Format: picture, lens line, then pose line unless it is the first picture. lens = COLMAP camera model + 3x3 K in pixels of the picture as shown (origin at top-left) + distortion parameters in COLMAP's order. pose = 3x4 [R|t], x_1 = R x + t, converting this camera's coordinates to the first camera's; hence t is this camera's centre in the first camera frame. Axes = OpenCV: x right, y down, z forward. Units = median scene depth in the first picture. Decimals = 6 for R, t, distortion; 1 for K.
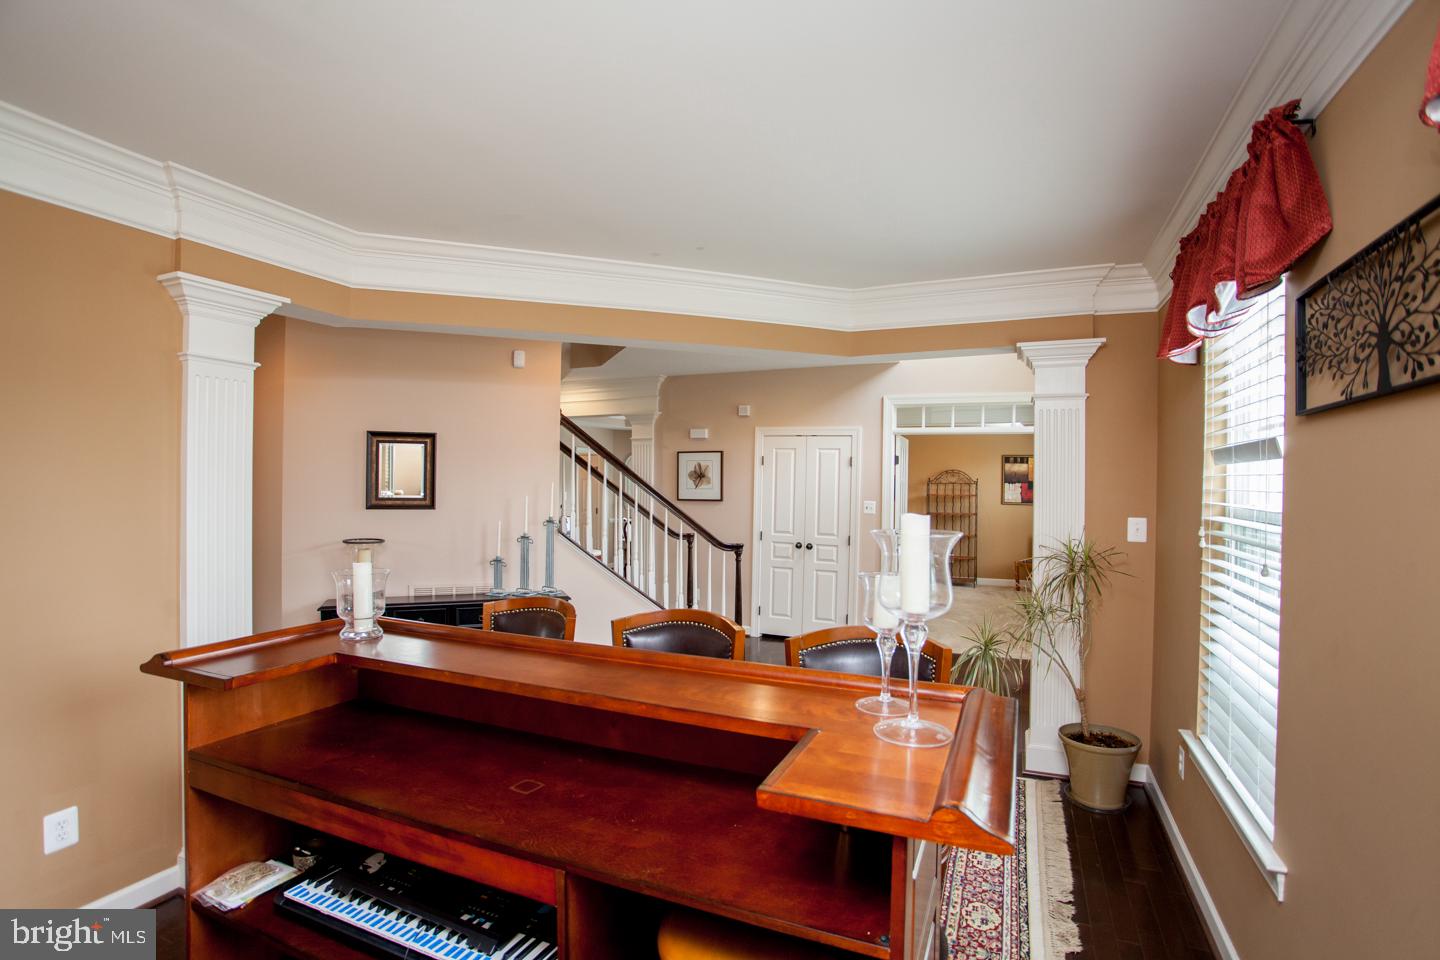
lens RADIAL K [[698.4, 0, 720.0], [0, 698.4, 480.0], [0, 0, 1]] dist [-0.067343, 0.028674]
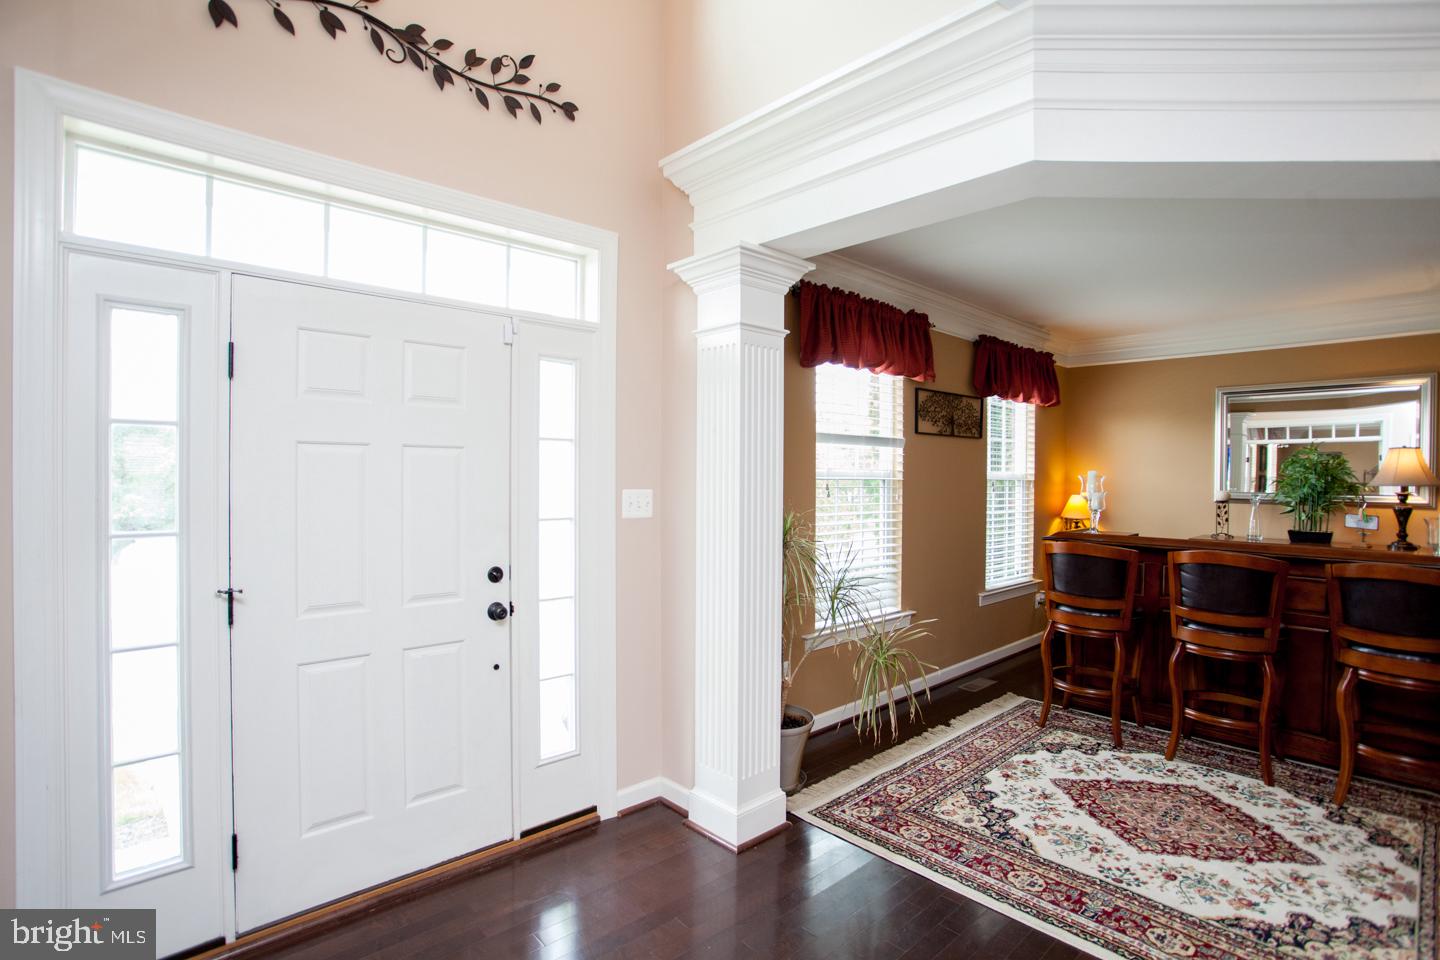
lens RADIAL K [[698.4, 0, 720.0], [0, 698.4, 480.0], [0, 0, 1]] dist [-0.067343, 0.028674]
pose [[-0.916363, -0.019183, 0.399889, 0.303419], [-0.016641, 0.999813, 0.009828, 0.046349], [-0.400003, 0.002352, -0.916511, 2.419673]]
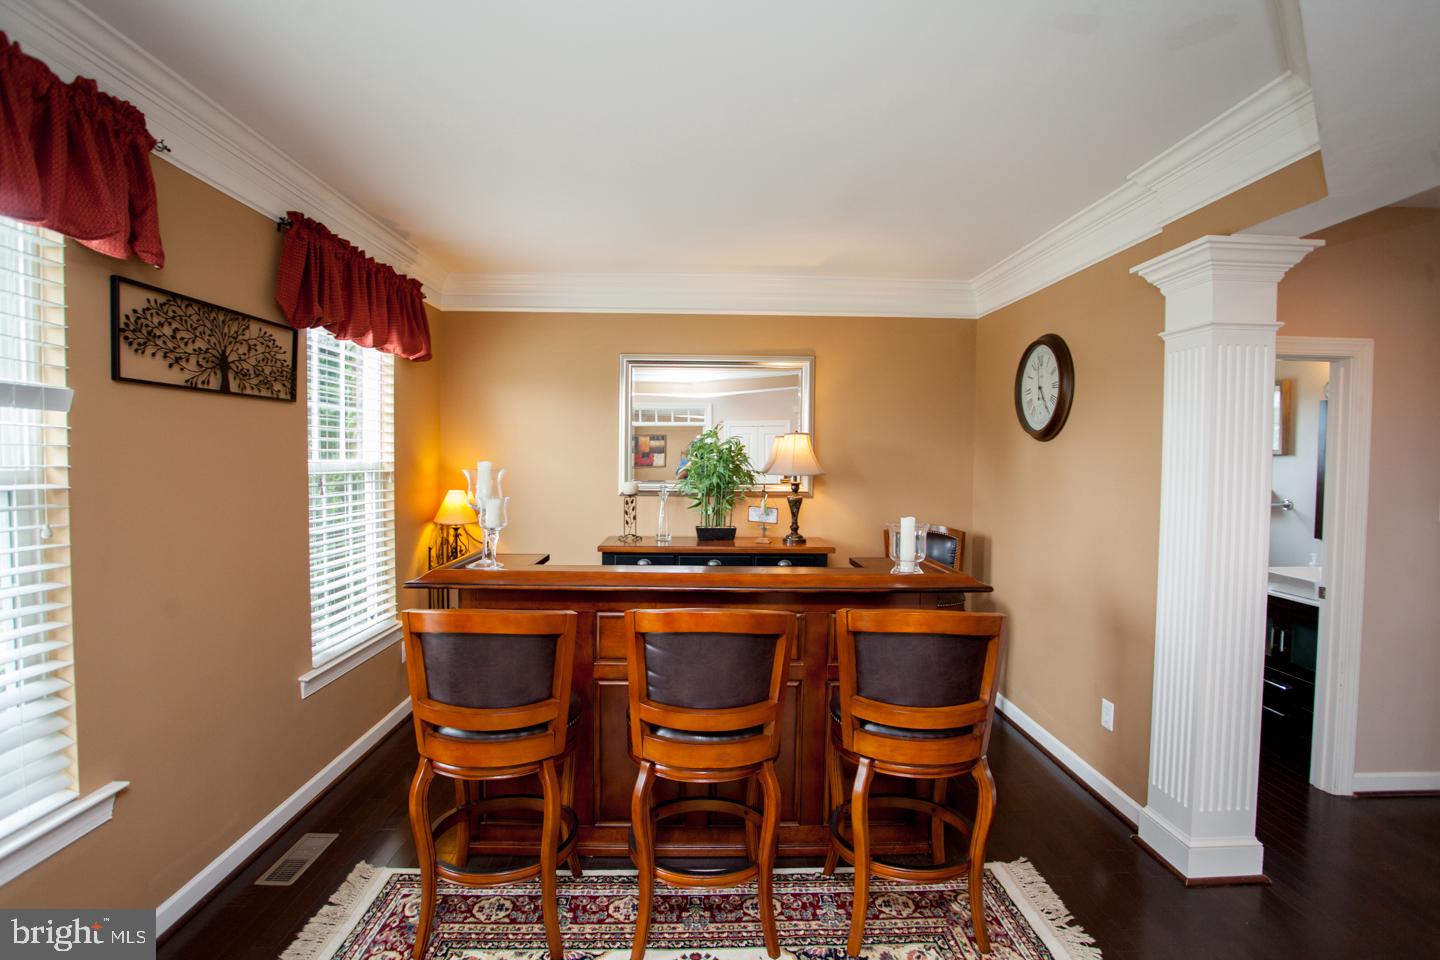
lens RADIAL K [[698.4, 0, 720.0], [0, 698.4, 480.0], [0, 0, 1]] dist [-0.067343, 0.028674]
pose [[-0.902556, -0.001915, -0.430567, 0.269166], [-0.016382, 0.999419, 0.029895, 0.015398], [0.430260, 0.034035, -0.902063, 1.589773]]
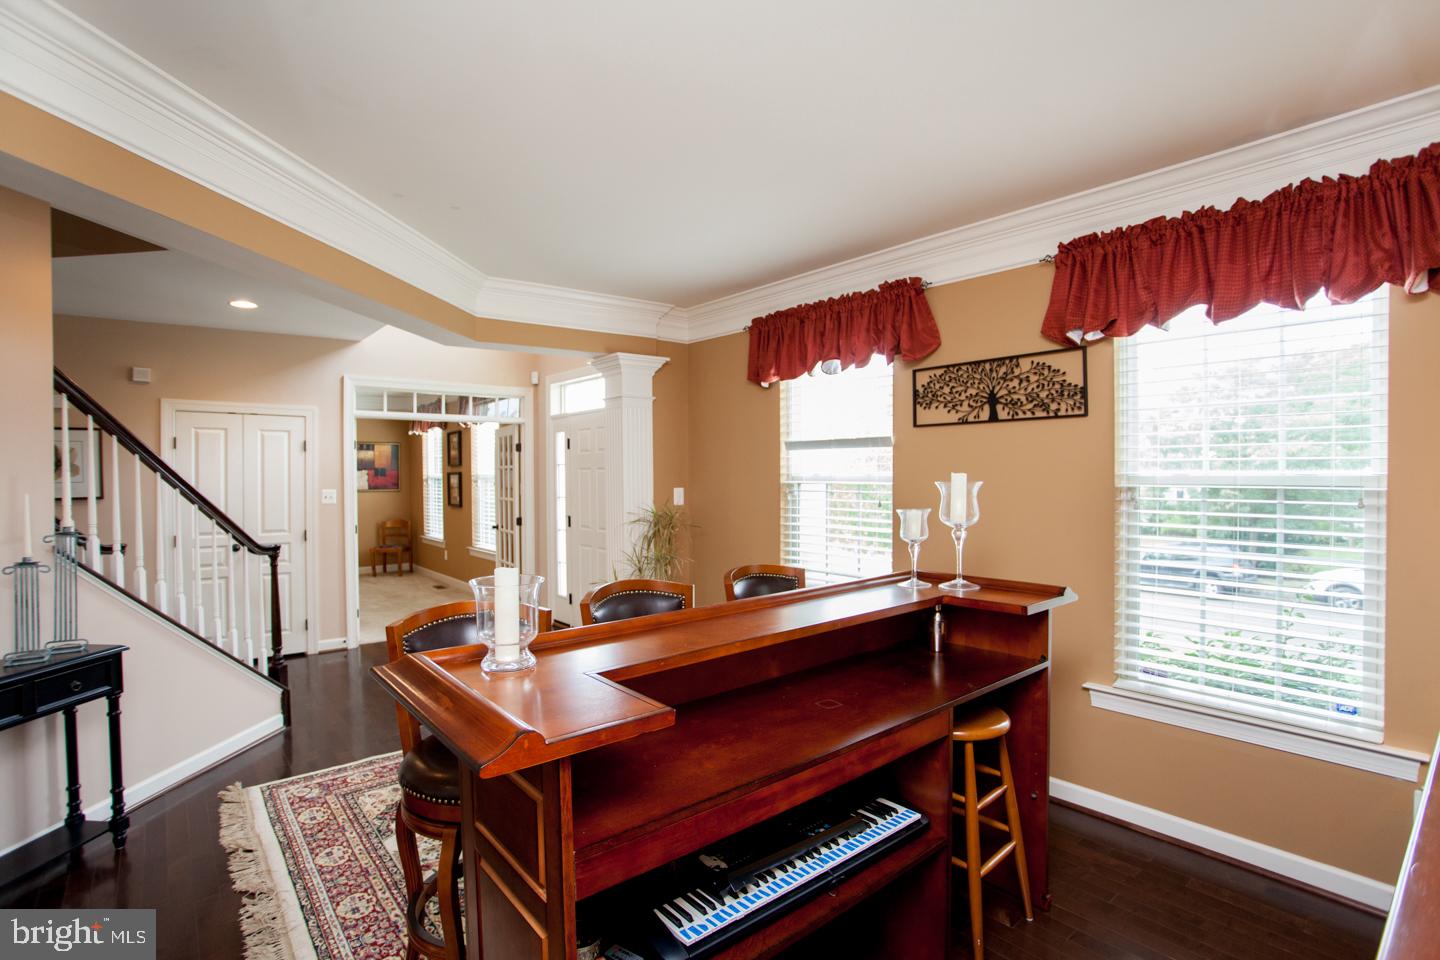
lens RADIAL K [[698.4, 0, 720.0], [0, 698.4, 480.0], [0, 0, 1]] dist [-0.067343, 0.028674]
pose [[0.448205, -0.025800, 0.893558, -0.862920], [0.011148, 0.999667, 0.023272, 0.008042], [-0.893861, -0.000469, 0.448343, 0.363248]]
